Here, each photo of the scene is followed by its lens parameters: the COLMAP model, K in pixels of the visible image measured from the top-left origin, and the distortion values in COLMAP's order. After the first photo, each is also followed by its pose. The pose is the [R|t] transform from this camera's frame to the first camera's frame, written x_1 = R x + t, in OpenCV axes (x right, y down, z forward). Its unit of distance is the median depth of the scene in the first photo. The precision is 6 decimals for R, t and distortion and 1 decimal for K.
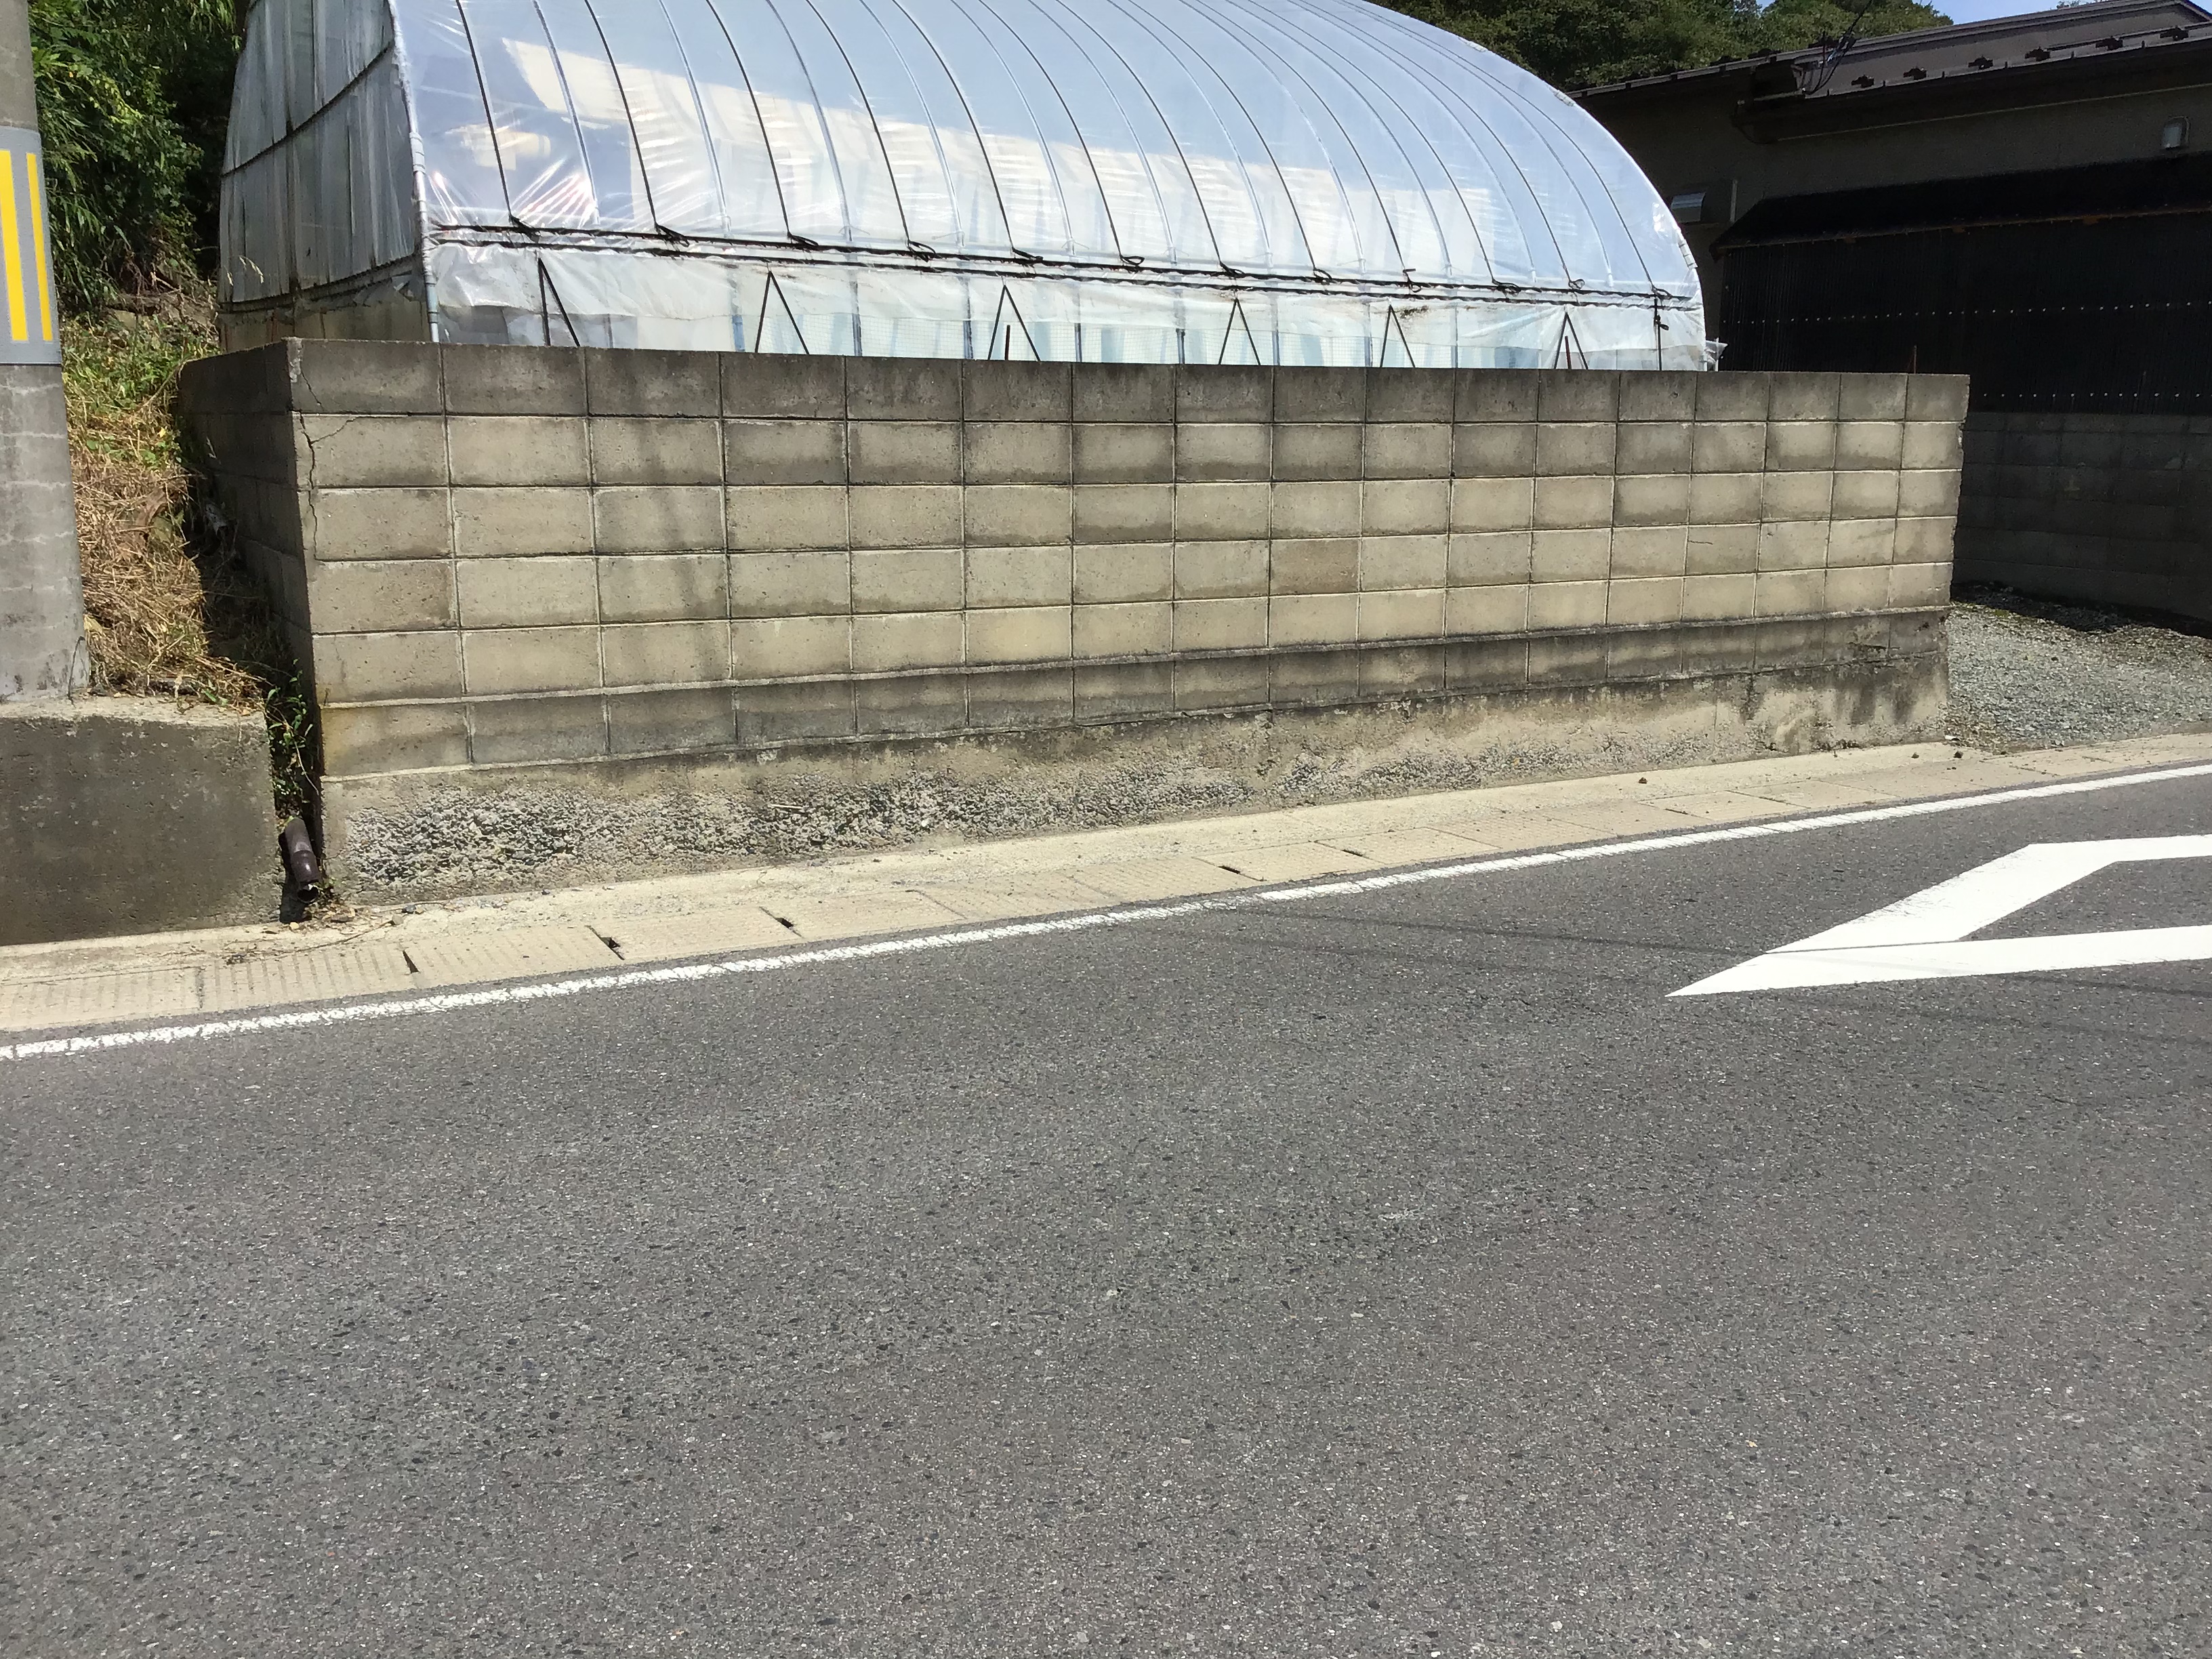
lens RADIAL K [[1960.2, 0, 1099.2], [0, 1960.2, 818.7], [0, 0, 1]] dist [0.112858, -0.236854]
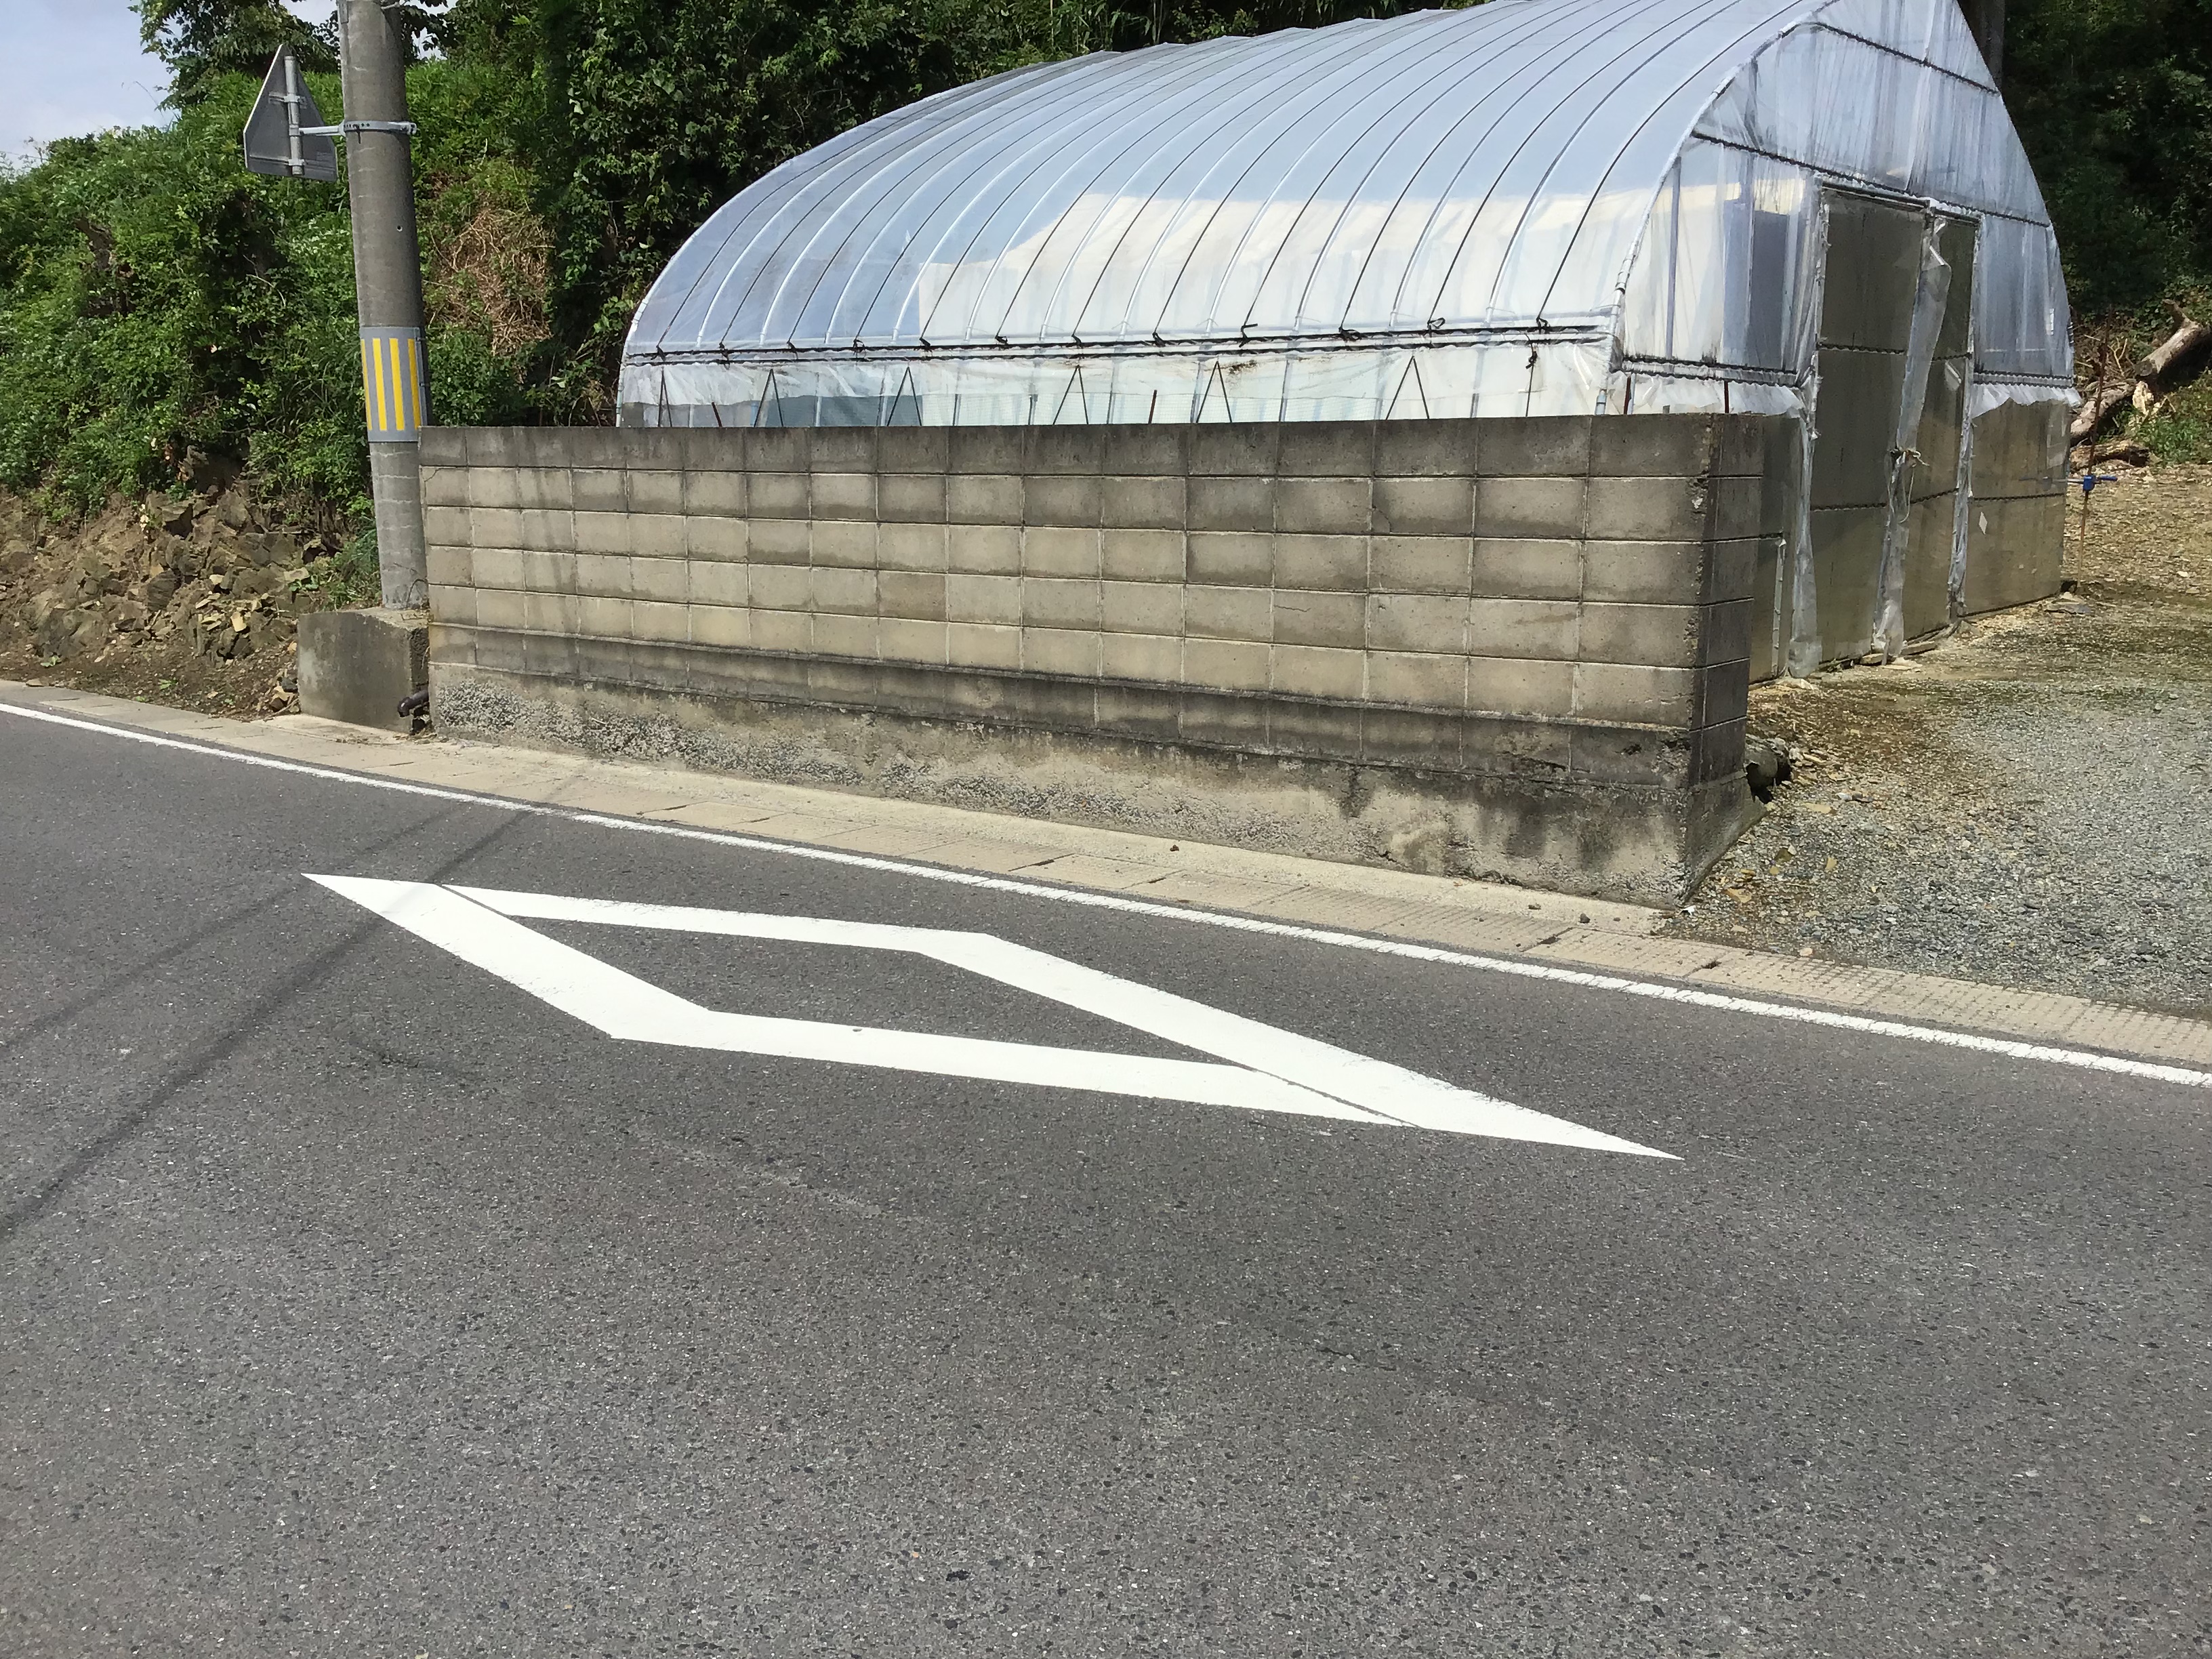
lens RADIAL K [[1960.2, 0, 1099.2], [0, 1960.2, 818.7], [0, 0, 1]] dist [0.112858, -0.236854]
pose [[0.414836, 0.156171, -0.896394, 1.196842], [-0.185193, 0.979031, 0.084864, -0.115506], [0.890850, 0.130802, 0.435059, 0.593461]]
